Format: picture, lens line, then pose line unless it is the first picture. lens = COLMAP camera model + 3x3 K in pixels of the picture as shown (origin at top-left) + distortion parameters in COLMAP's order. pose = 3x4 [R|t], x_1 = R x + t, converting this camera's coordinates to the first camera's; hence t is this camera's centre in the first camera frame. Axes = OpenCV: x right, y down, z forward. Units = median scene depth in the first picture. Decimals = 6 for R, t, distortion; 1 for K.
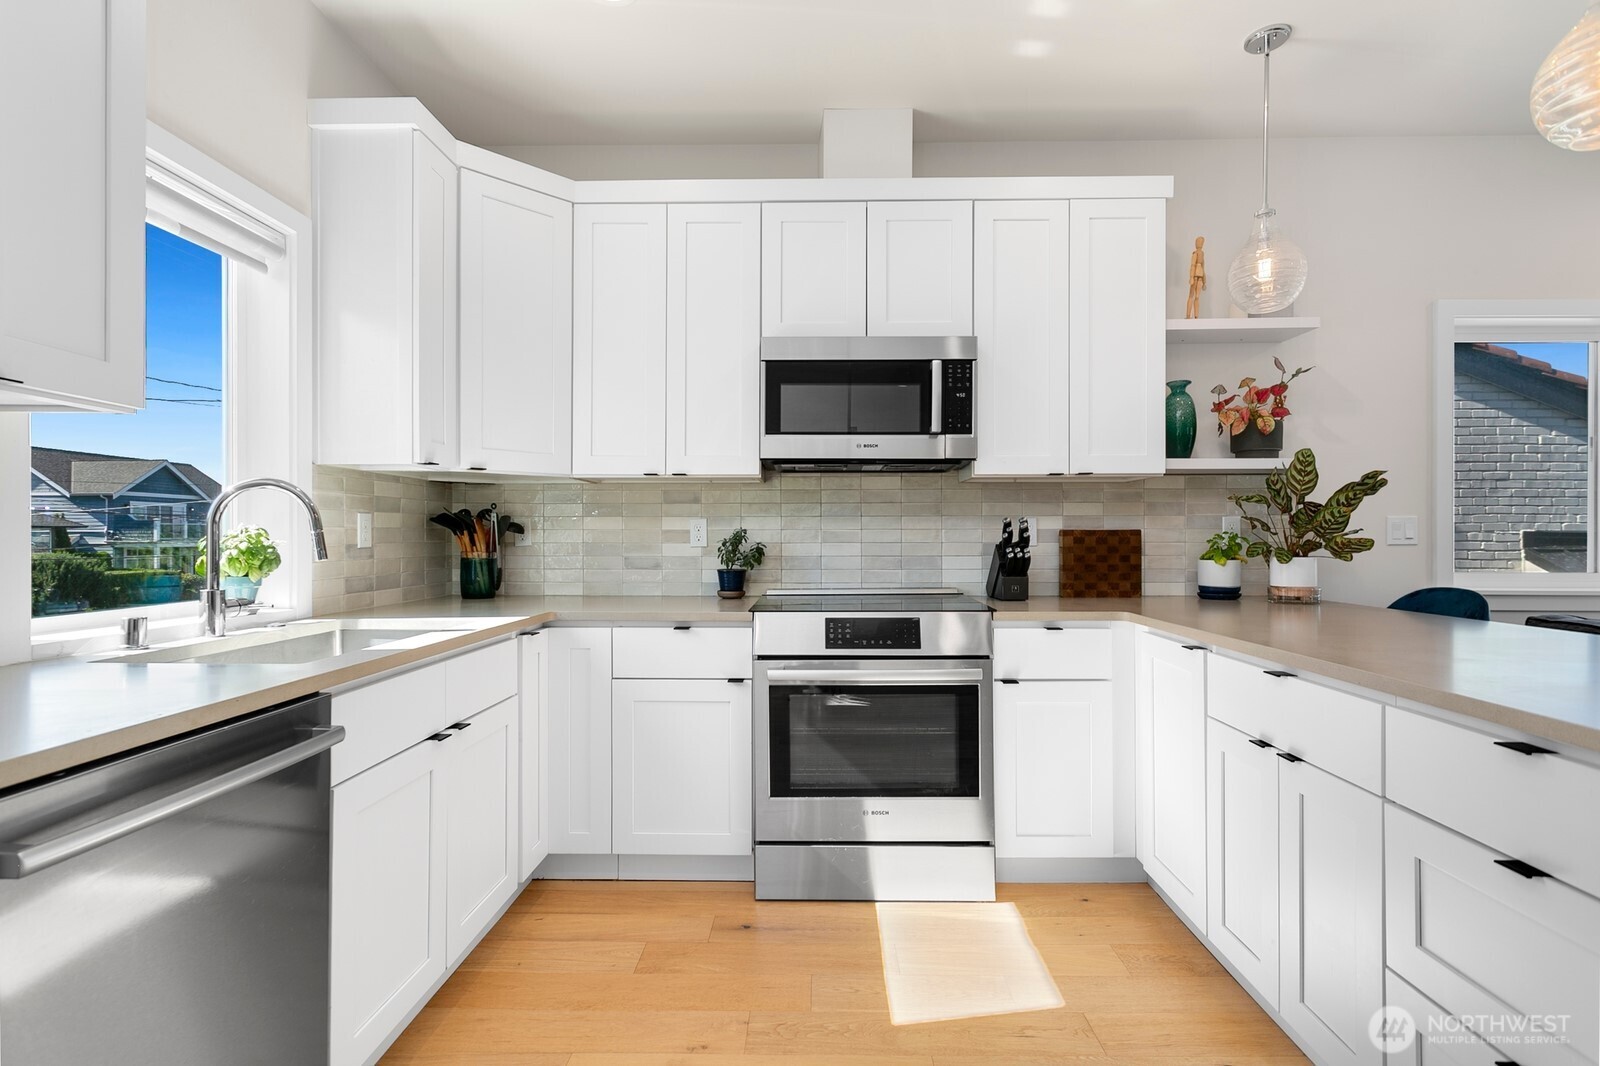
lens RADIAL K [[754.8, 0, 807.3], [0, 754.8, 539.2], [0, 0, 1]] dist [-0.002308, 0.001121]
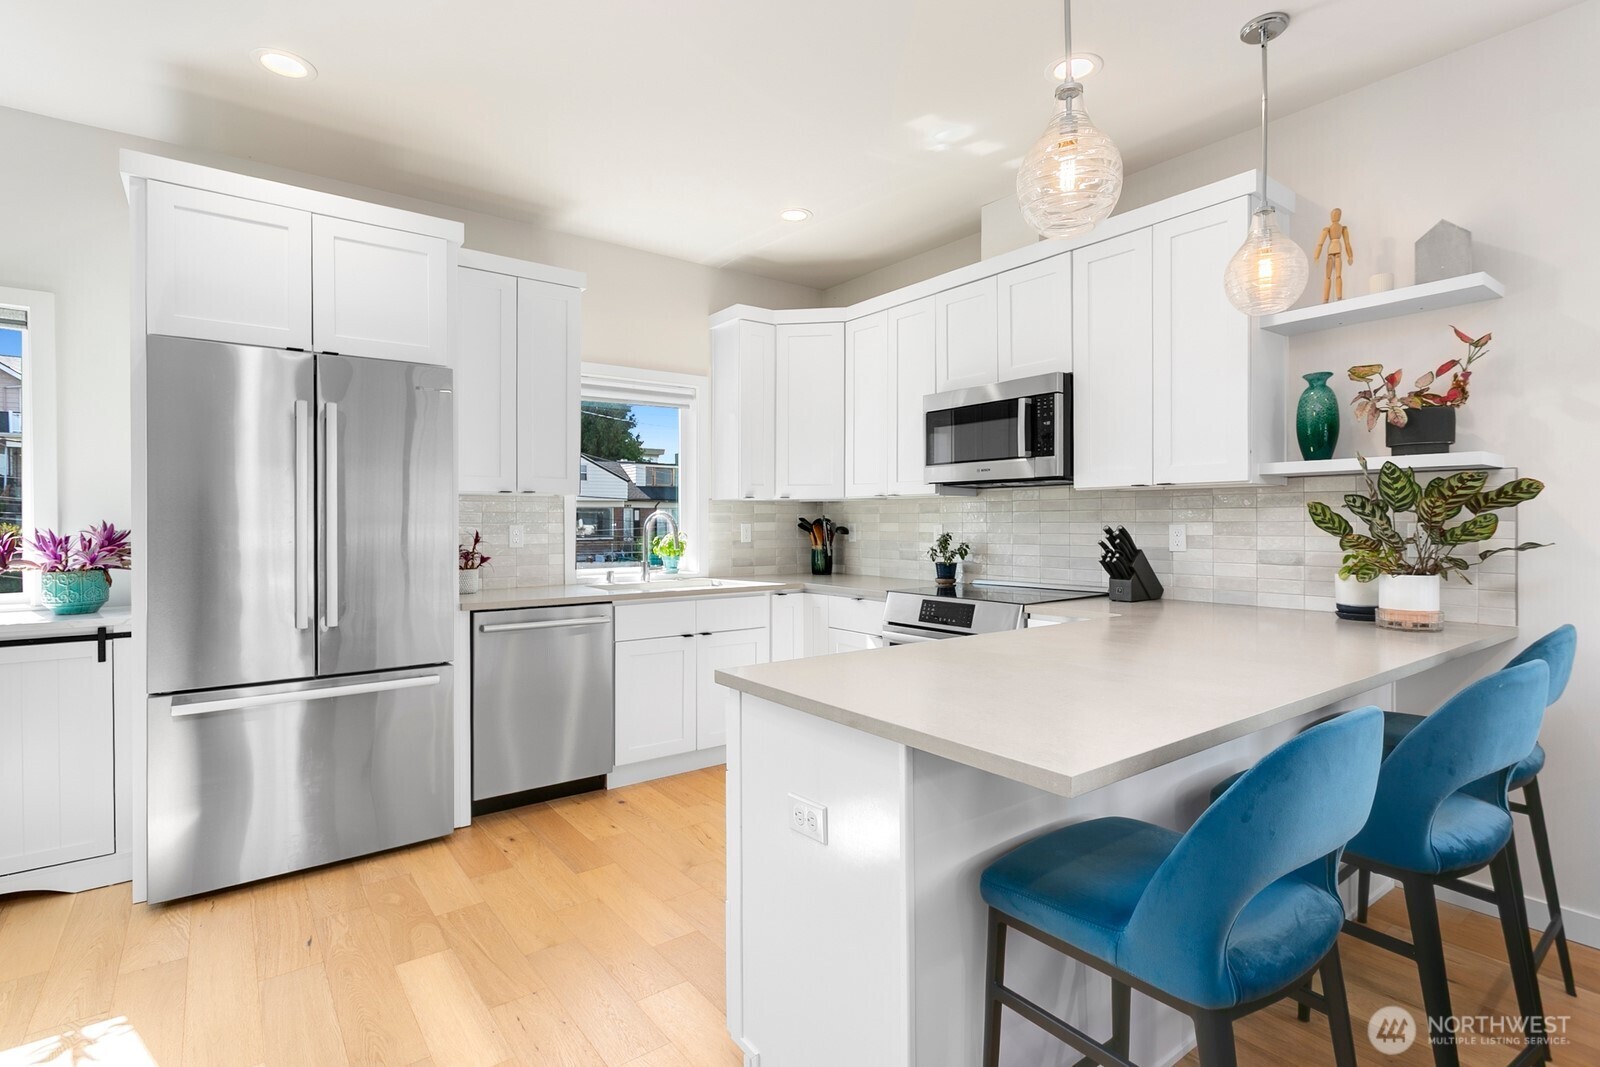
lens RADIAL K [[754.8, 0, 791.1], [0, 754.8, 525.0], [0, 0, 1]] dist [-0.002308, 0.001121]
pose [[0.622267, 0.002149, -0.782802, 0.875521], [-0.000780, 0.999997, 0.002126, -0.033104], [0.782805, -0.000712, 0.622267, -0.054689]]
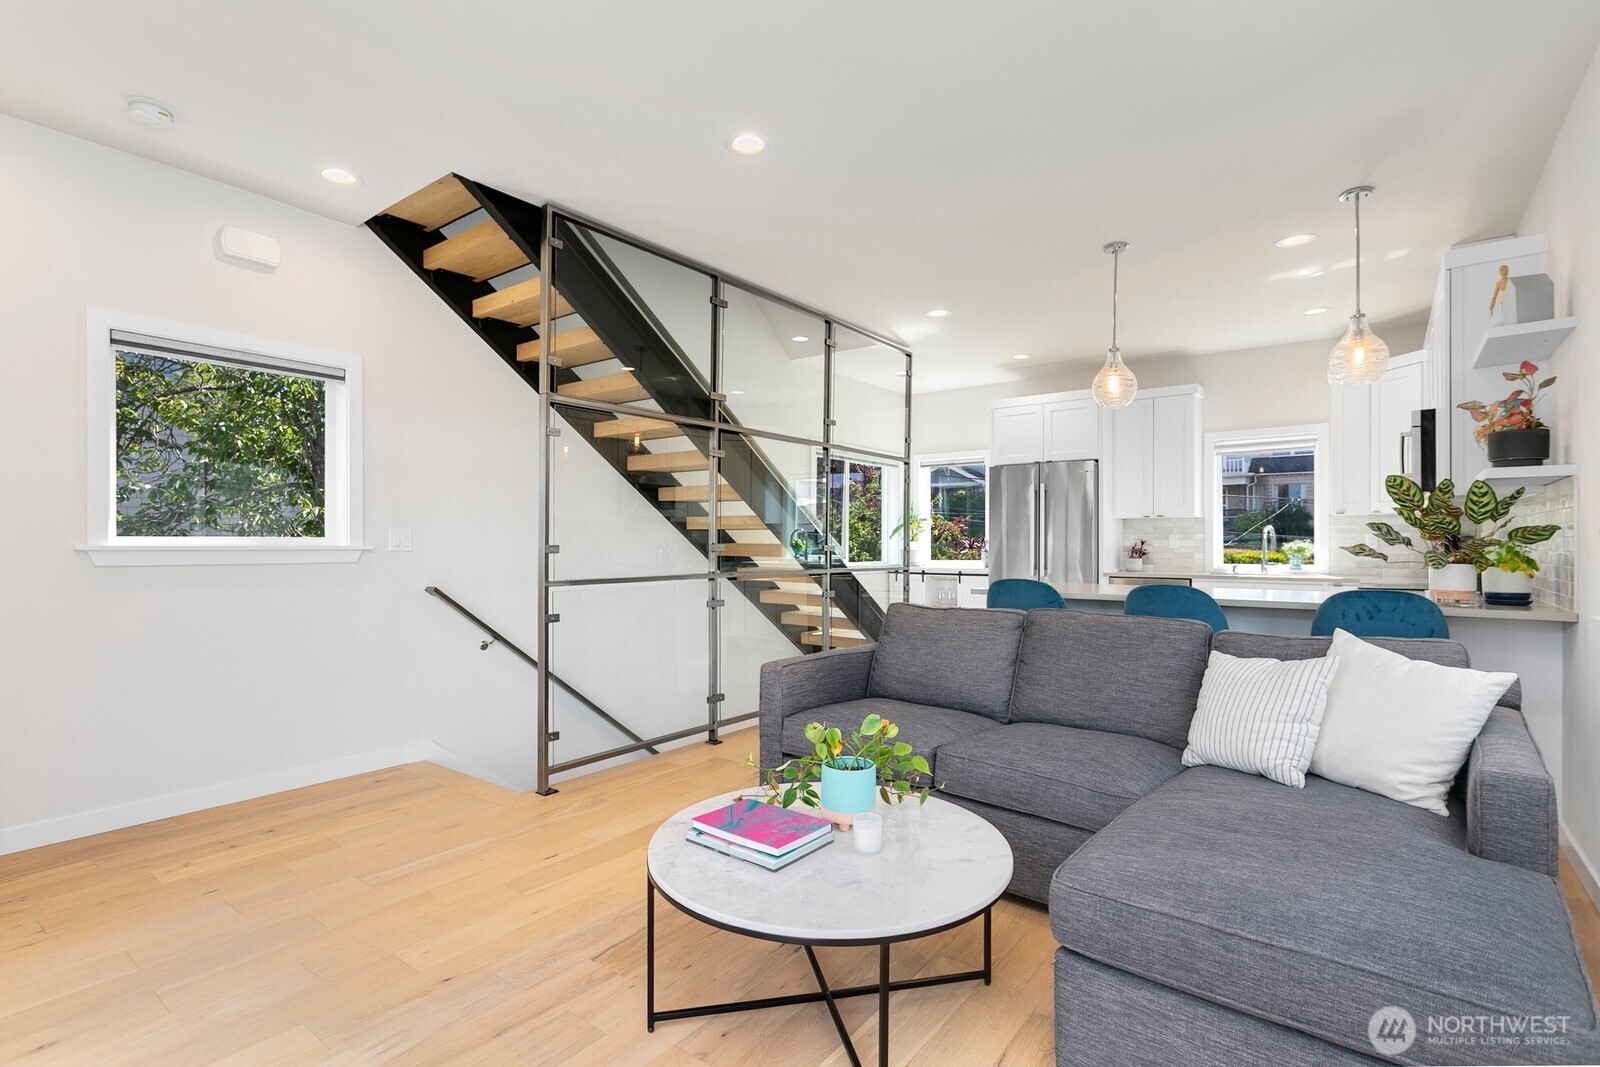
lens RADIAL K [[754.8, 0, 804.7], [0, 754.8, 537.7], [0, 0, 1]] dist [-0.002308, 0.001121]
pose [[-0.587138, -0.006650, -0.809459, 2.159230], [-0.004637, 0.999977, -0.004851, -0.003149], [0.809473, 0.000905, -0.587156, 0.904060]]
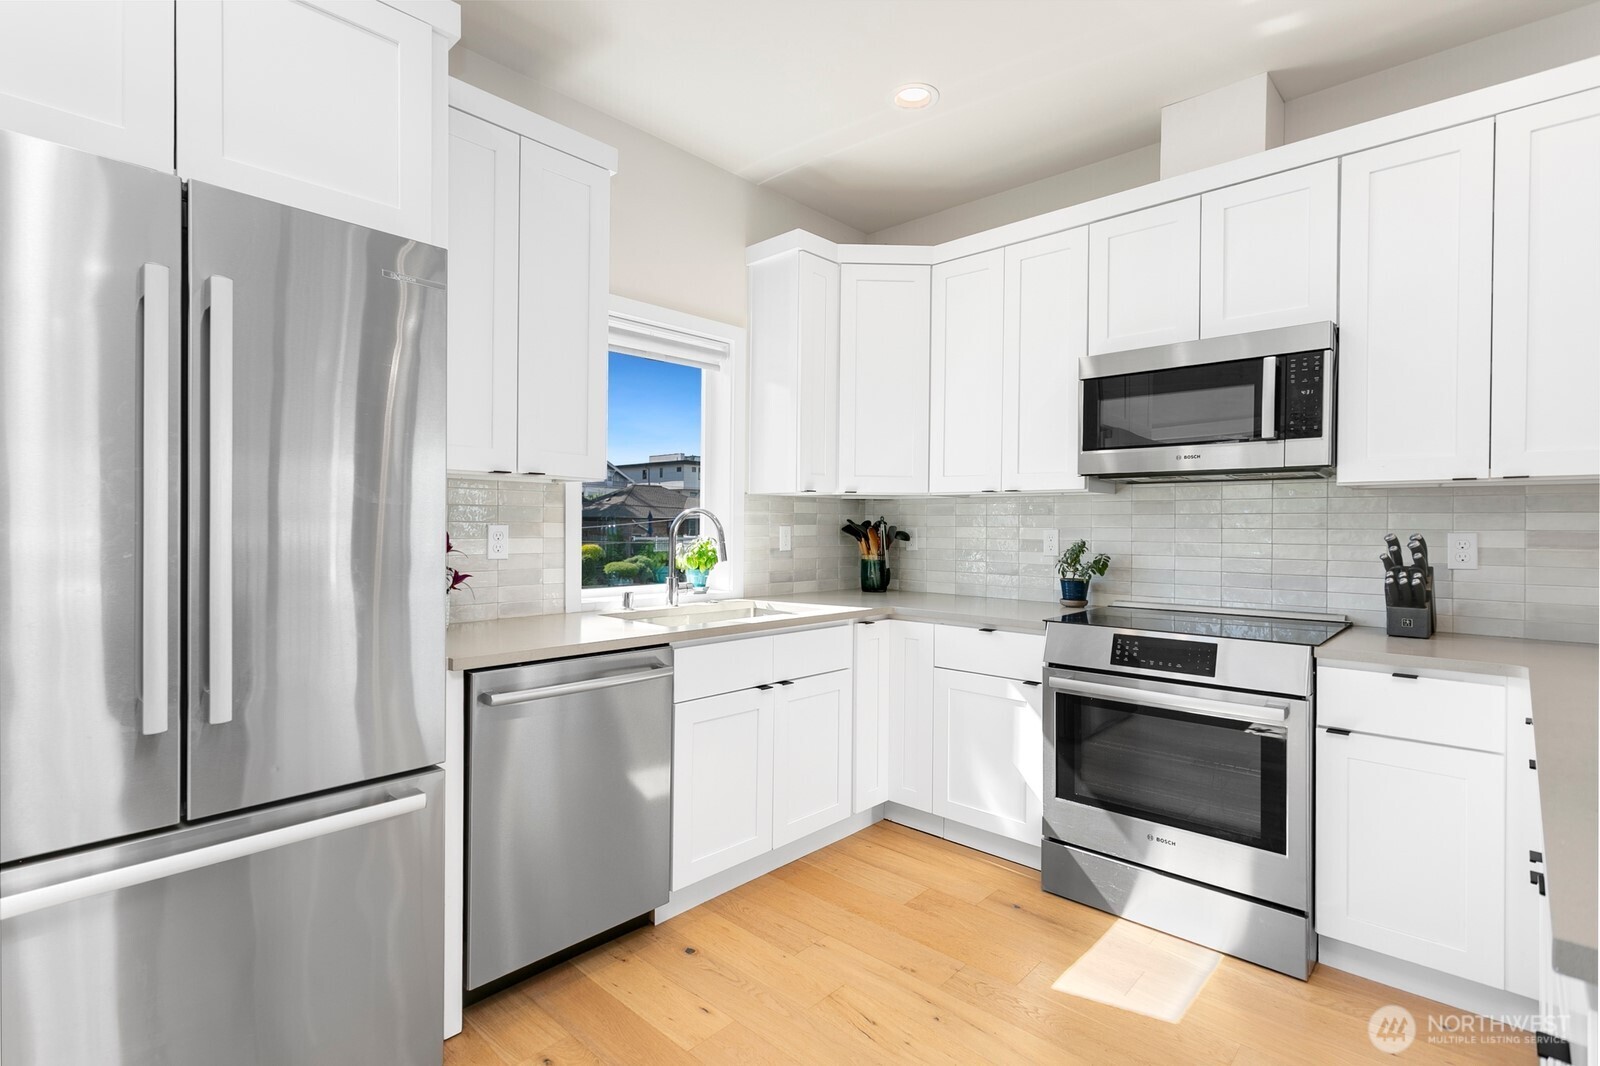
lens RADIAL K [[754.8, 0, 799.0], [0, 754.8, 533.1], [0, 0, 1]] dist [-0.002308, 0.001121]
pose [[0.746807, 0.012929, -0.664915, 0.345742], [-0.010892, 0.999915, 0.007209, -0.030104], [0.664951, 0.001858, 0.746885, -0.028228]]
